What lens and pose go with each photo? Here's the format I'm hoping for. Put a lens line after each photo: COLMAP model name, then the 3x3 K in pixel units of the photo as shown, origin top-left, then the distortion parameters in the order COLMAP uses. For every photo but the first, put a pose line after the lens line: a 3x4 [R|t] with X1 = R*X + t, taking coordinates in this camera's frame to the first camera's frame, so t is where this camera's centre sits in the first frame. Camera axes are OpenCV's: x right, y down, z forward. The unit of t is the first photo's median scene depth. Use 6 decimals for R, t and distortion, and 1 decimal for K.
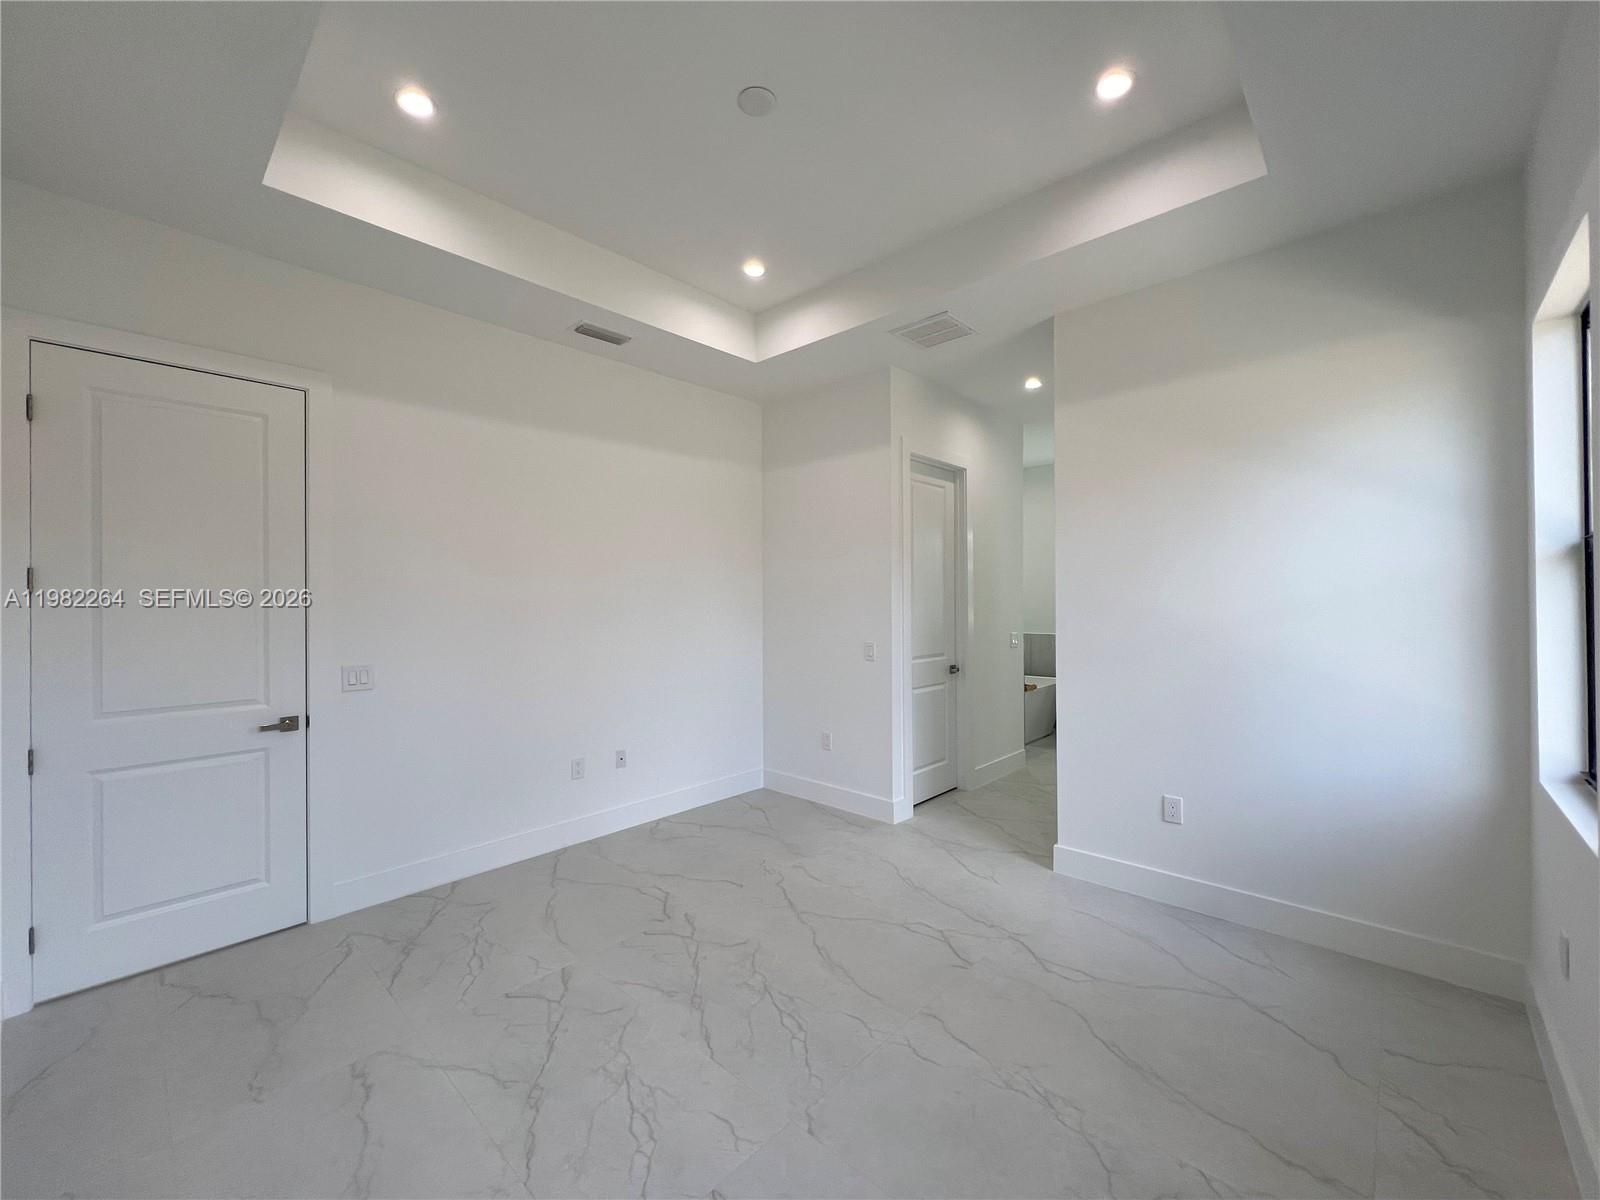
lens RADIAL K [[645.4, 0, 795.1], [0, 645.4, 590.8], [0, 0, 1]] dist [-0.003862, 0.000130]
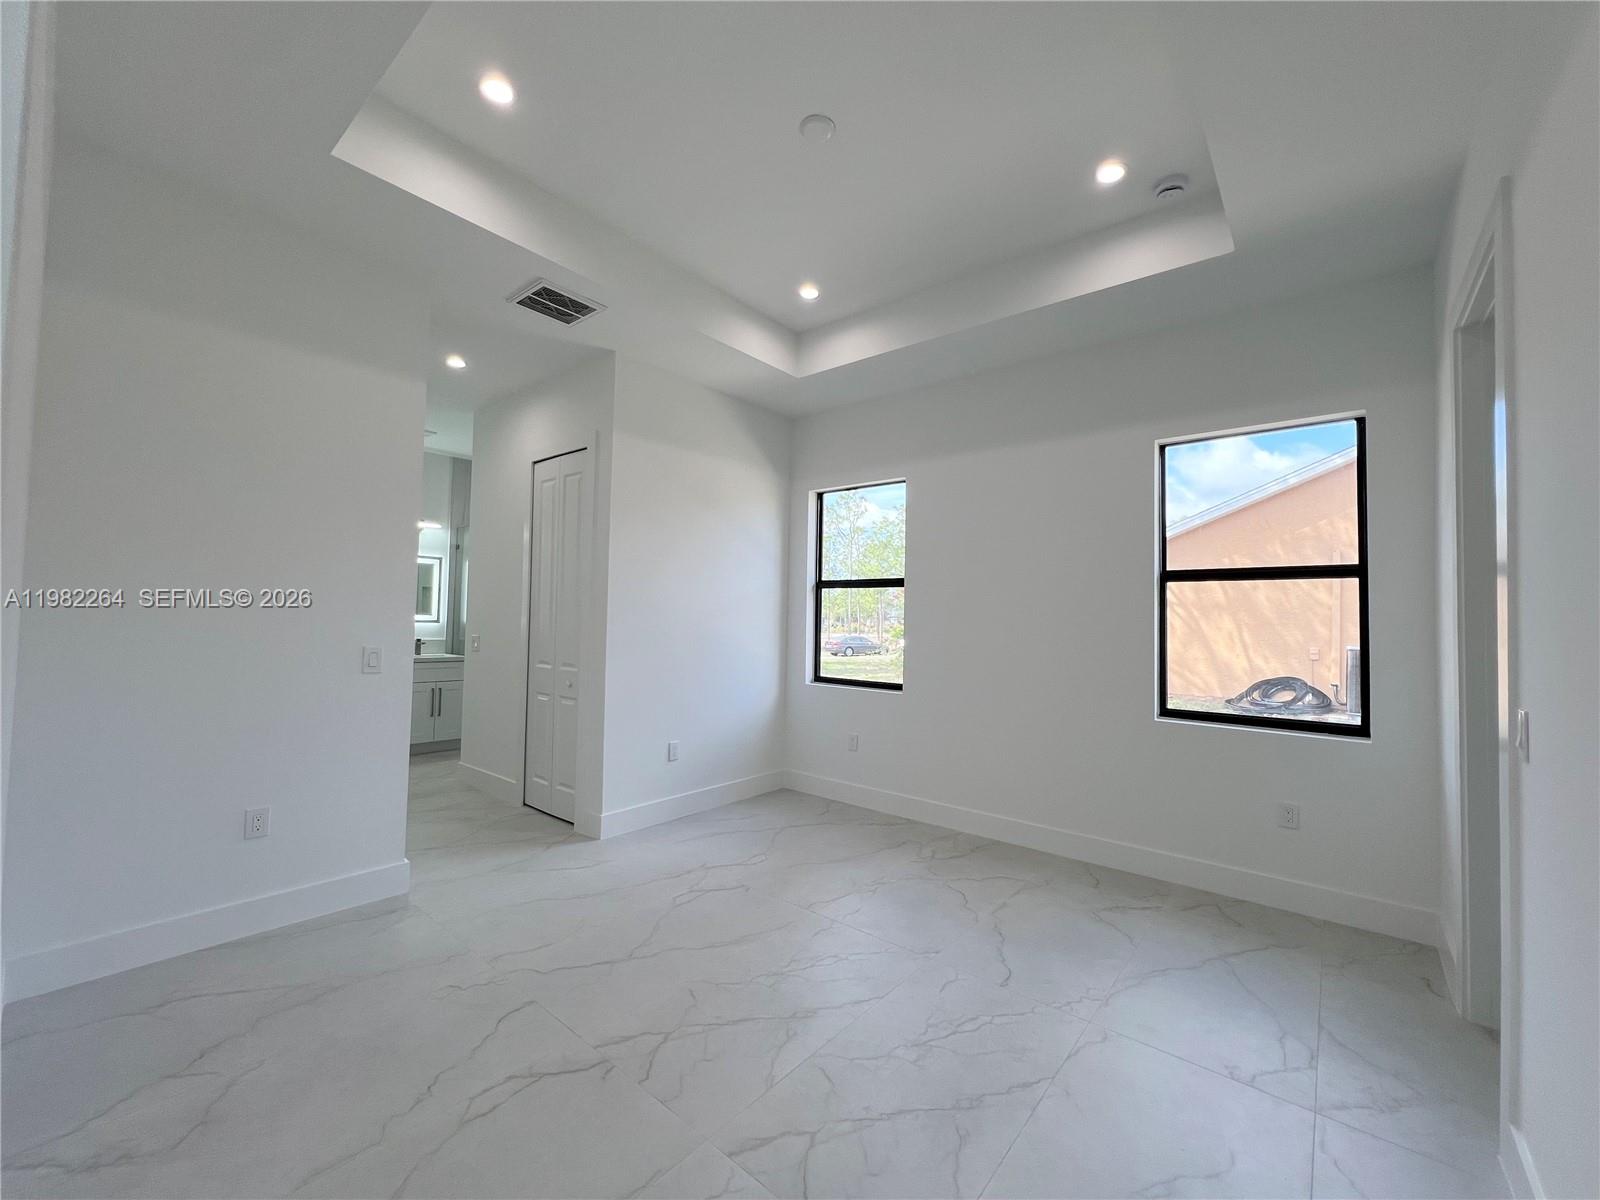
lens RADIAL K [[645.6, 0, 801.7], [0, 645.6, 593.7], [0, 0, 1]] dist [0.000373, -0.000110]
pose [[-0.071481, 0.046300, 0.996367, -0.912006], [-0.036186, 0.998144, -0.048979, 0.060313], [-0.996785, -0.039556, -0.069673, 0.892645]]
